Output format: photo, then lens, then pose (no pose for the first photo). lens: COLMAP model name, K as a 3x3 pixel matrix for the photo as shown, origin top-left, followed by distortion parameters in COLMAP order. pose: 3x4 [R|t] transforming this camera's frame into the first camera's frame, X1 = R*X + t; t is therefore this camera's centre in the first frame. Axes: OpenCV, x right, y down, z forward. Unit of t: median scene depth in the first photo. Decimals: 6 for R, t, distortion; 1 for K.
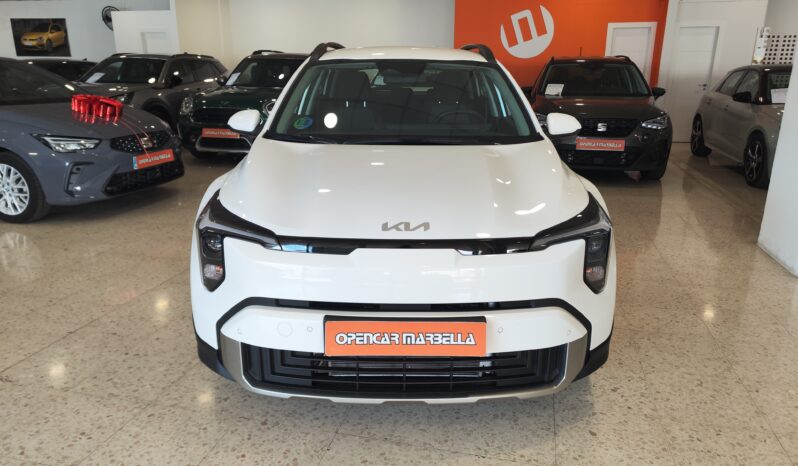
lens RADIAL K [[559.0, 0, 399.0], [0, 559.0, 233.0], [0, 0, 1]] dist [0.032004, -0.004929]
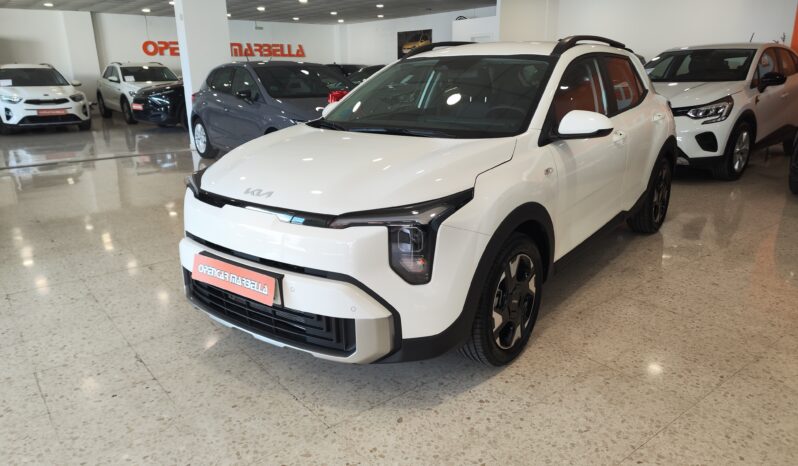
lens RADIAL K [[559.0, 0, 399.0], [0, 559.0, 233.0], [0, 0, 1]] dist [0.032004, -0.004929]
pose [[0.791699, 0.155520, -0.590784, 1.026819], [-0.154220, 0.986611, 0.053050, -0.037845], [0.591125, 0.049111, 0.805084, 0.189250]]
